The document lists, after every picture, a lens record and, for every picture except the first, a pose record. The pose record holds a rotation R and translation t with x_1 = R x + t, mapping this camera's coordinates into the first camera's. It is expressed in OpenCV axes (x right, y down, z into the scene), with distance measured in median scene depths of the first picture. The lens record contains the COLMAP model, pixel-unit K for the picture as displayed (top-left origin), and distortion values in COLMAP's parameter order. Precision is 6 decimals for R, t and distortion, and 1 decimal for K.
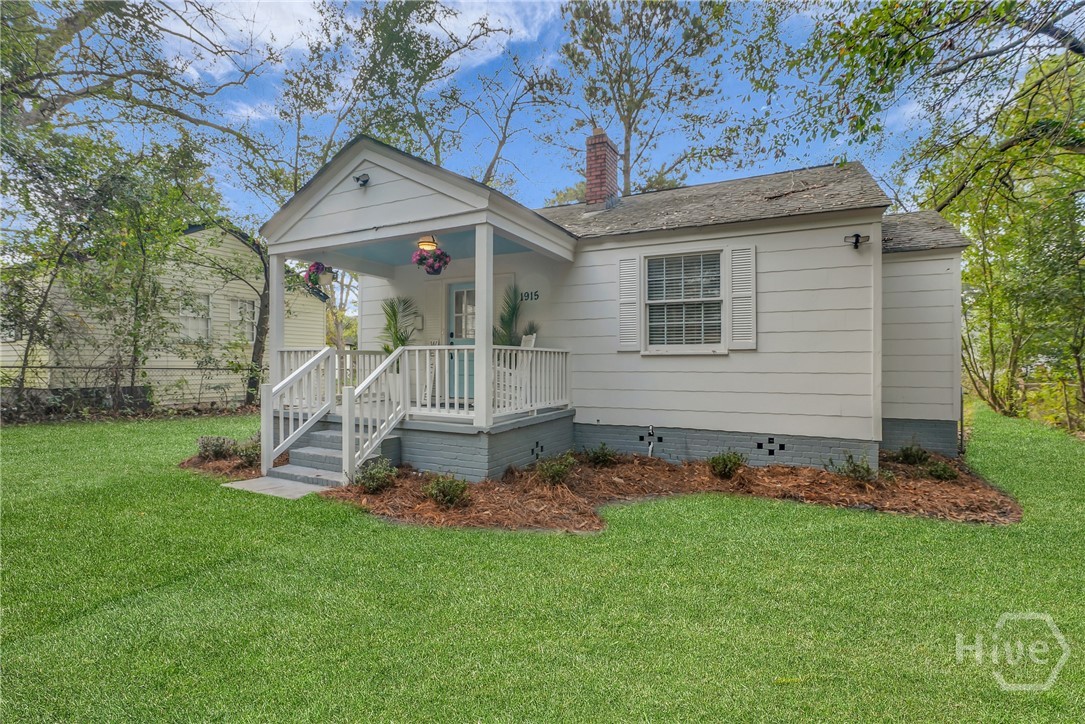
lens RADIAL K [[504.4, 0, 542.5], [0, 504.4, 362.0], [0, 0, 1]] dist [-0.023323, 0.000322]
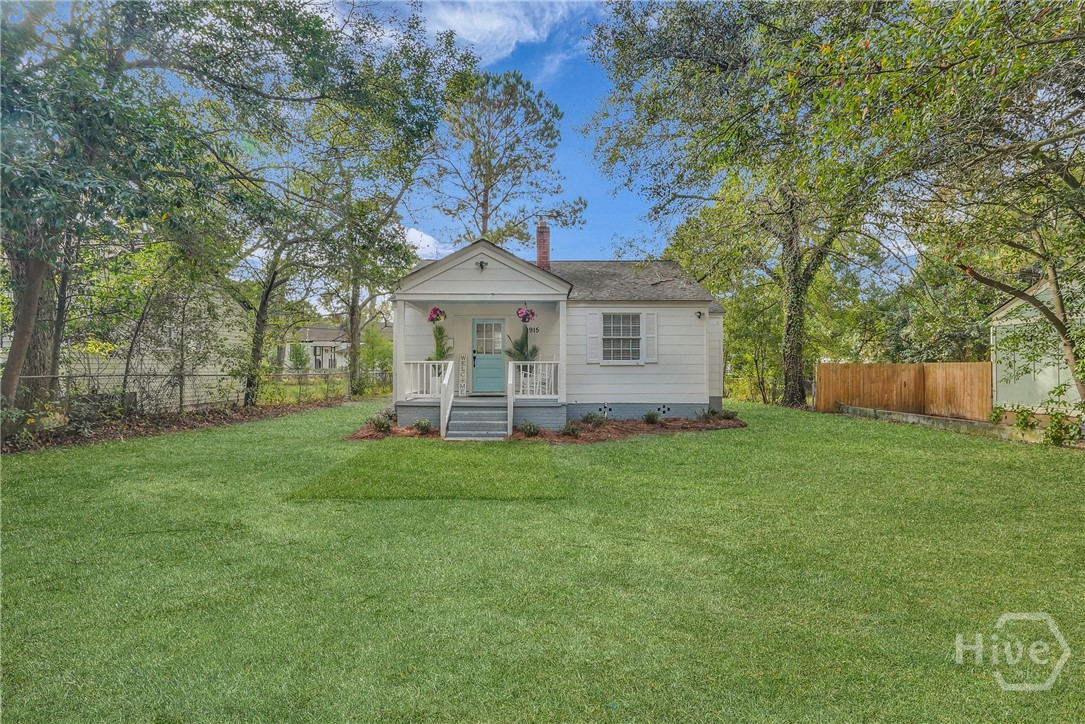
lens RADIAL K [[504.4, 0, 542.5], [0, 504.4, 362.0], [0, 0, 1]] dist [-0.023323, 0.000322]
pose [[0.888426, 0.002246, 0.459014, -0.889252], [0.001076, 0.999975, -0.006977, -0.013755], [-0.459018, 0.006693, 0.888402, -0.588653]]
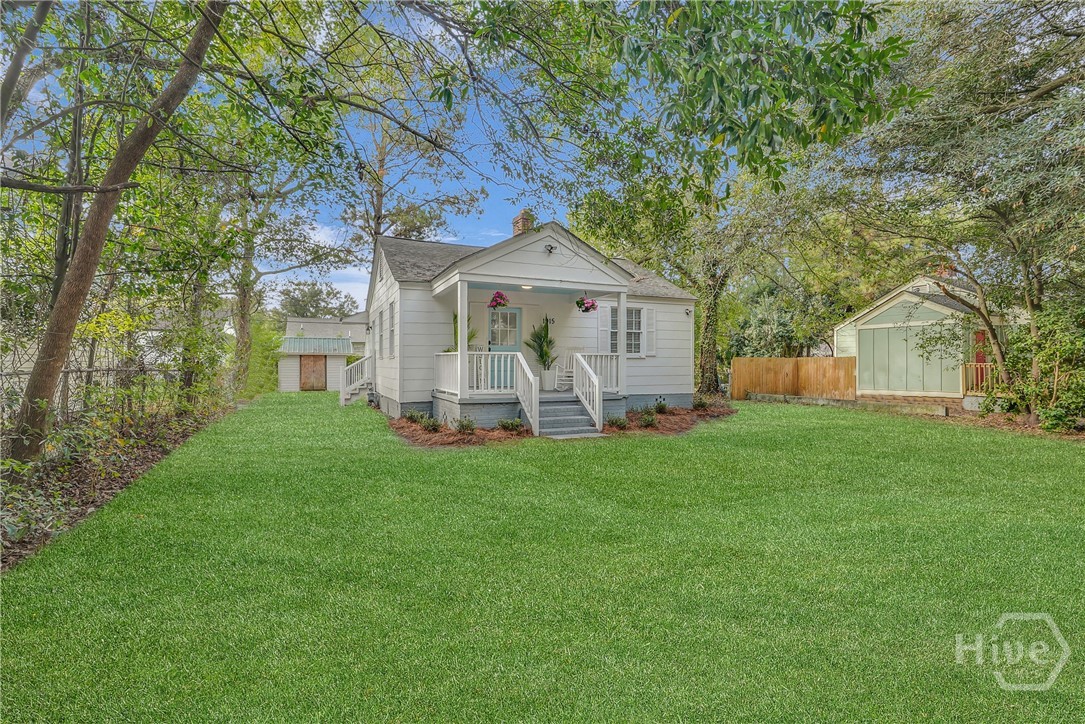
lens RADIAL K [[504.4, 0, 542.5], [0, 504.4, 362.0], [0, 0, 1]] dist [-0.023323, 0.000322]
pose [[0.632071, -0.001992, 0.774908, -1.490088], [0.000465, 0.999997, 0.002192, -0.003404], [-0.774911, -0.001026, 0.632070, -0.005275]]
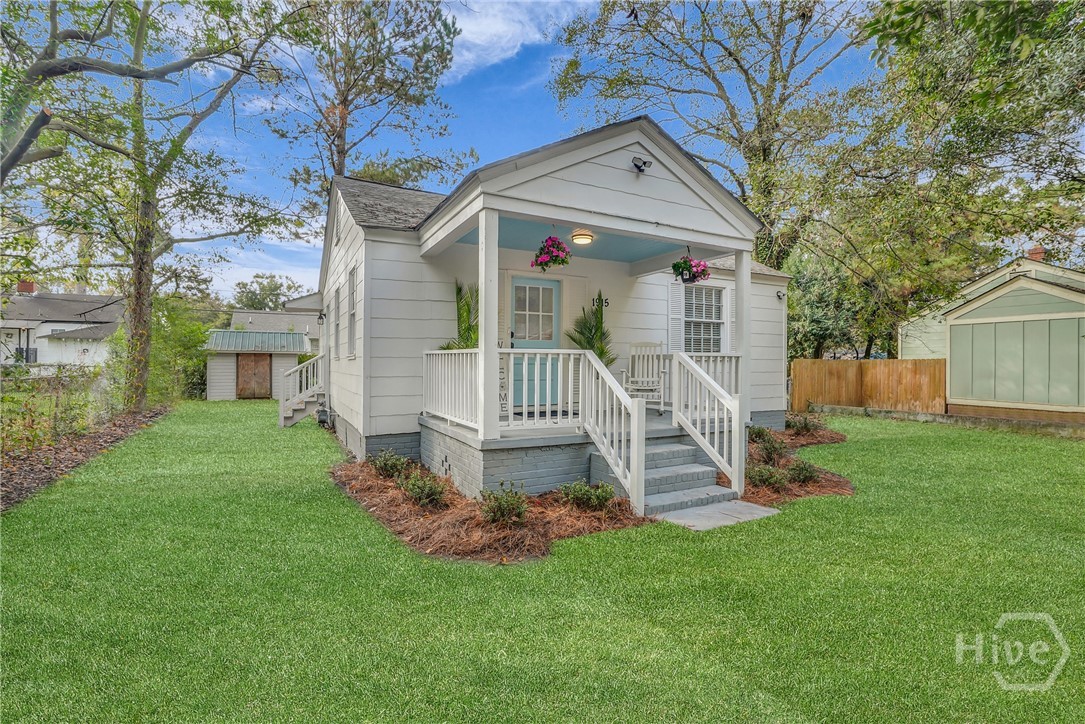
lens RADIAL K [[504.4, 0, 542.5], [0, 504.4, 362.0], [0, 0, 1]] dist [-0.023323, 0.000322]
pose [[0.584996, 0.000307, 0.811036, -1.087498], [-0.004104, 0.999988, 0.002581, -0.011271], [-0.811026, -0.004838, 0.584990, 0.563071]]
